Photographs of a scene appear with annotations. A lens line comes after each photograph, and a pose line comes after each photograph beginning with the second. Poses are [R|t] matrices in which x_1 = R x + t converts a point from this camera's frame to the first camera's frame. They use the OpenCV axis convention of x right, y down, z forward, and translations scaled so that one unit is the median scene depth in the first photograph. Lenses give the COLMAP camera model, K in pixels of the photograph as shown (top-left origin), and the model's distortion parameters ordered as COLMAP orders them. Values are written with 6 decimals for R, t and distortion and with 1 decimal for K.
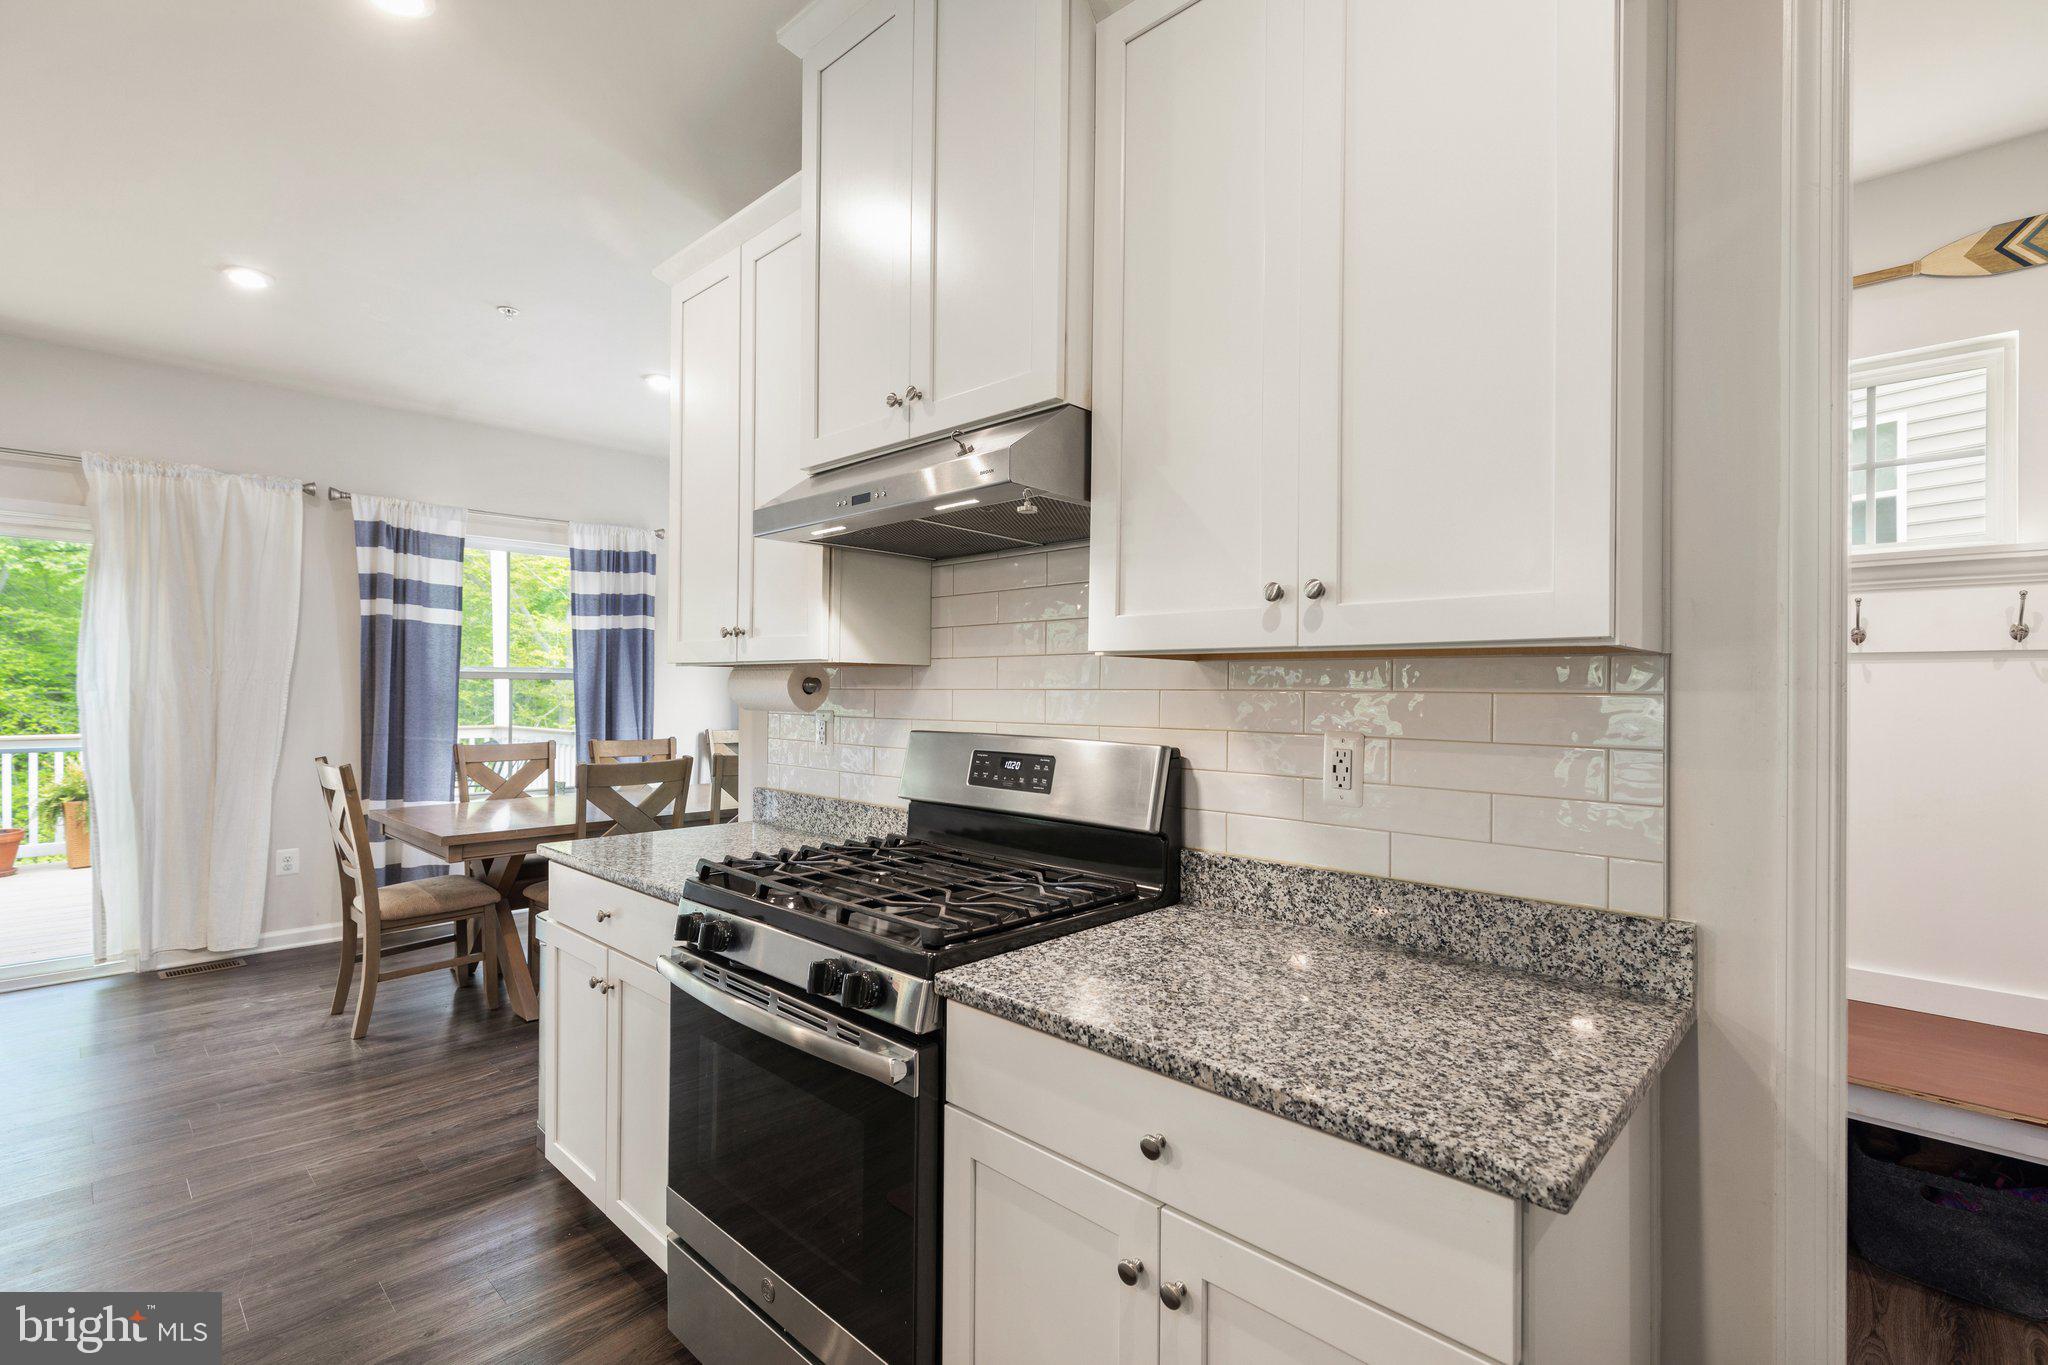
lens RADIAL K [[933.1, 0, 1051.4], [0, 933.1, 688.7], [0, 0, 1]] dist [-0.000028, -0.000023]
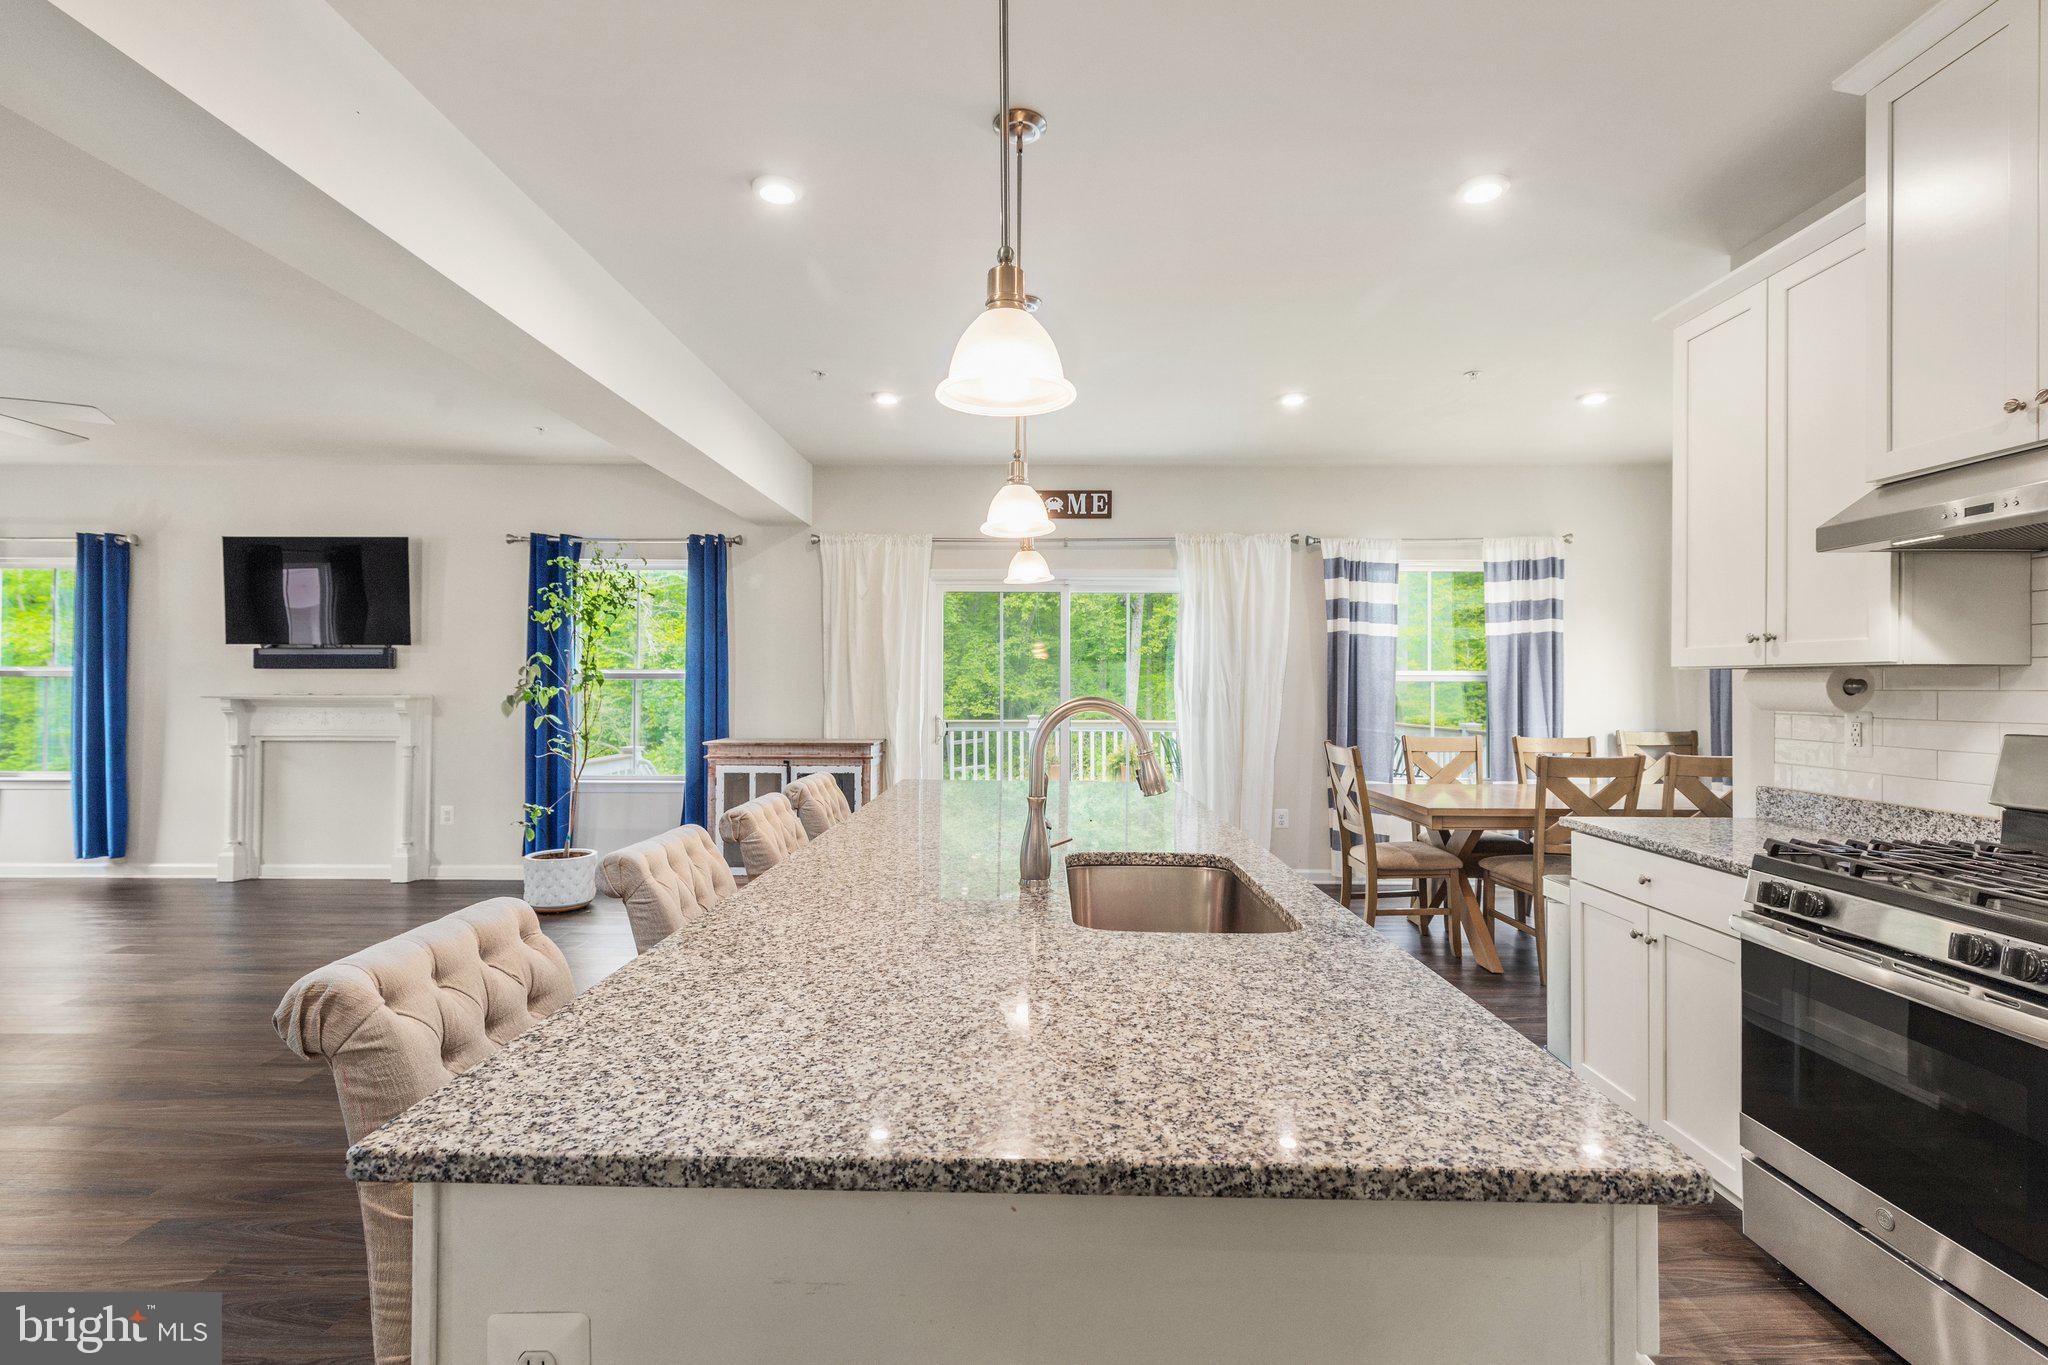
lens RADIAL K [[953.5, 0, 1006.5], [0, 953.5, 679.8], [0, 0, 1]] dist [-0.000247, 0.000875]
pose [[0.656849, -0.008640, -0.753972, -0.053689], [0.002055, 0.999951, -0.009668, -0.001956], [0.754019, 0.004801, 0.656835, -0.248481]]
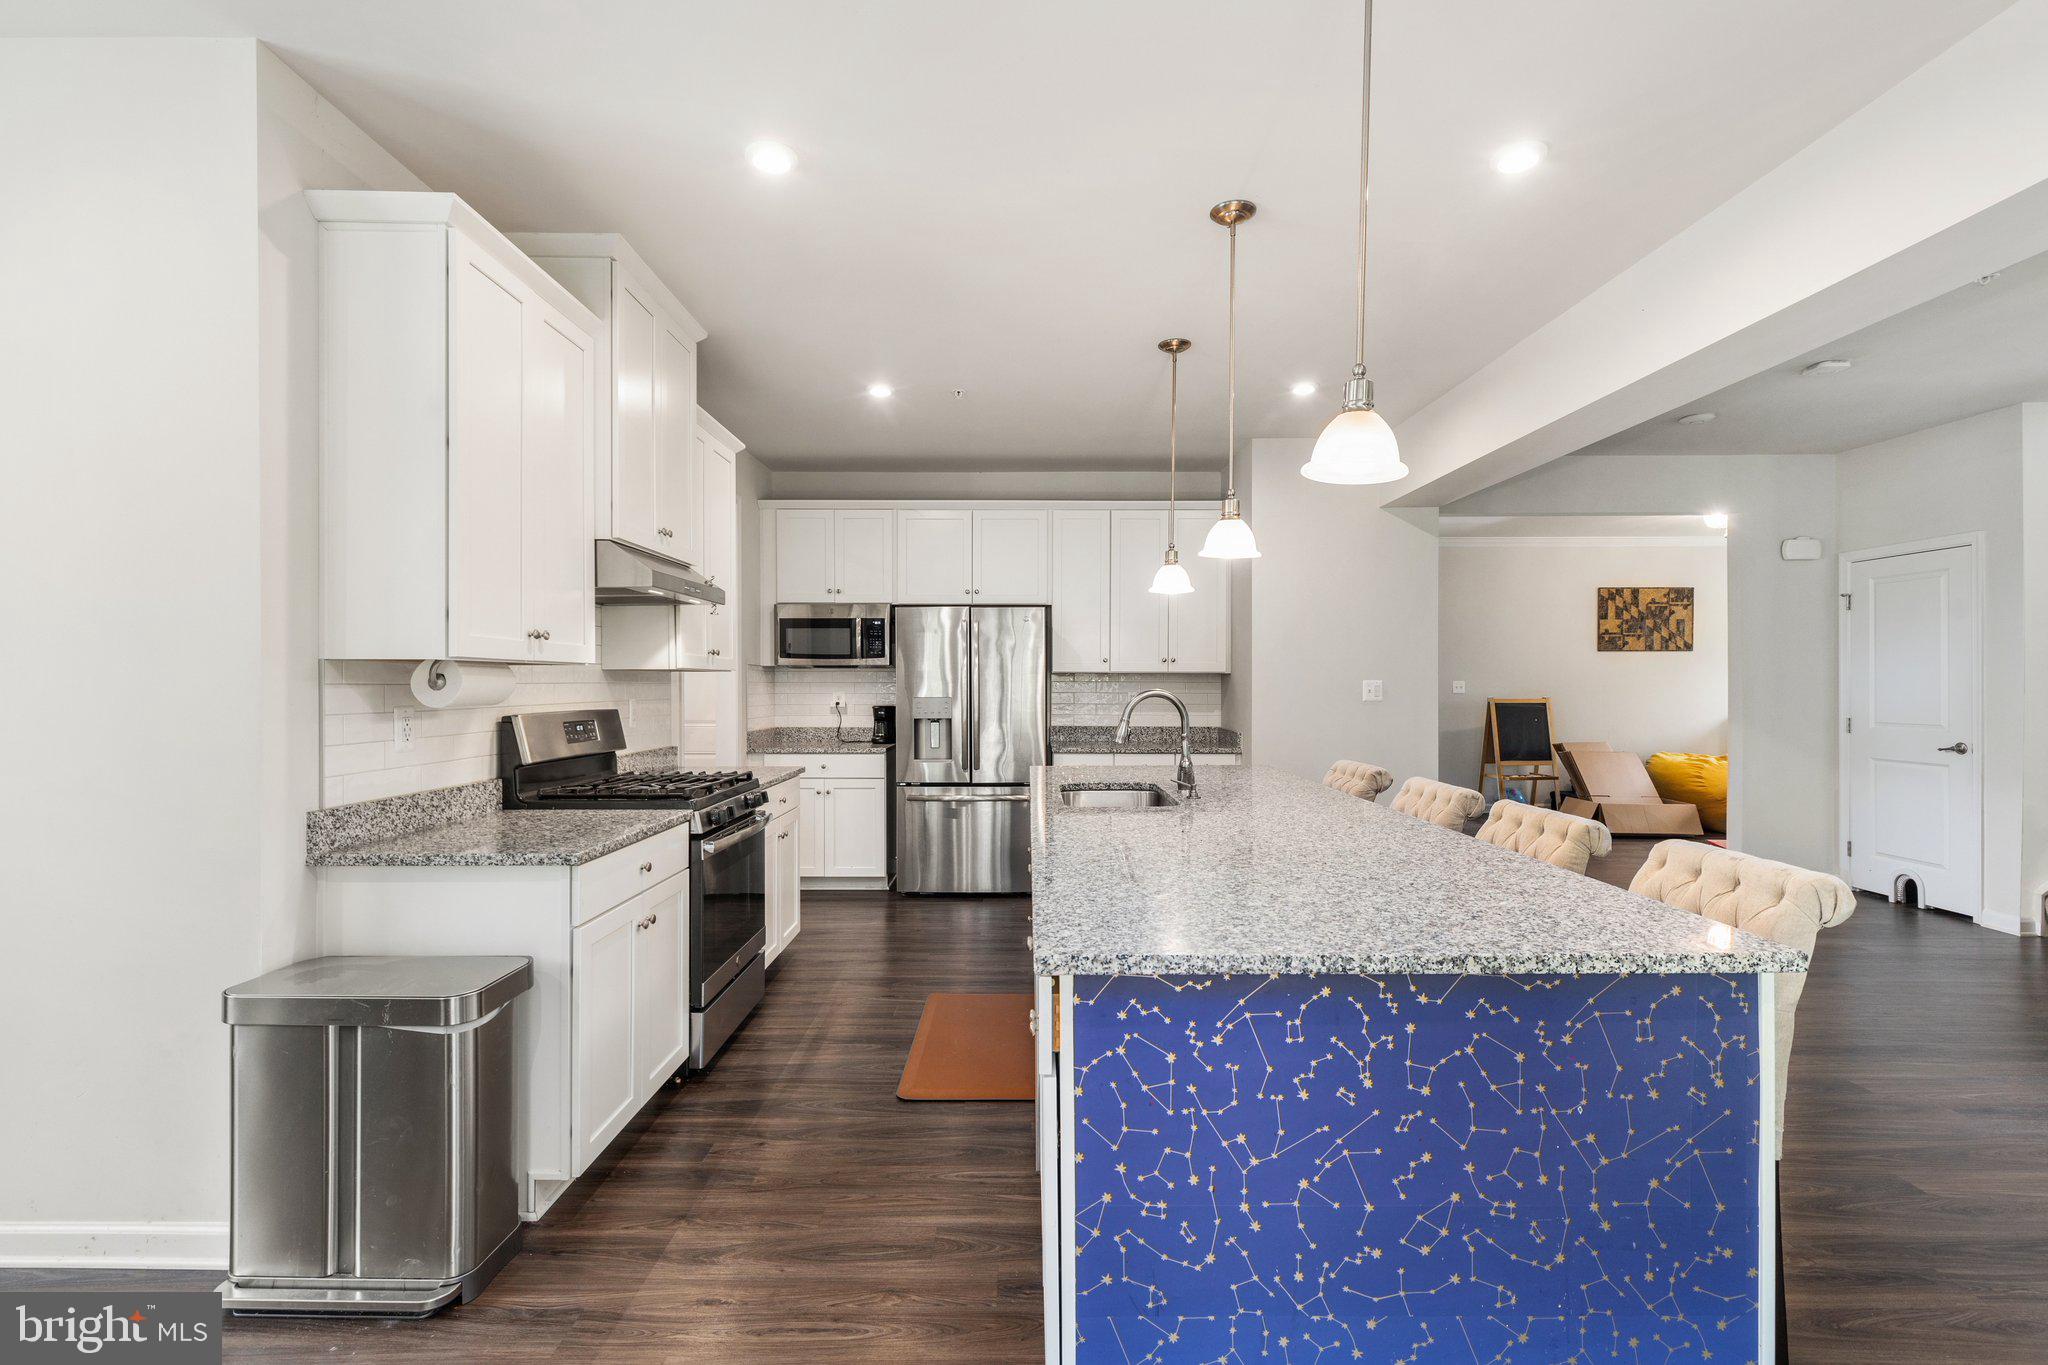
lens RADIAL K [[953.5, 0, 1006.5], [0, 953.5, 679.8], [0, 0, 1]] dist [-0.000247, 0.000875]
pose [[-0.670892, -0.006589, 0.741526, -1.023217], [-0.010131, 0.999949, -0.000280, -0.008162], [-0.741486, -0.007700, -0.670924, 0.874347]]
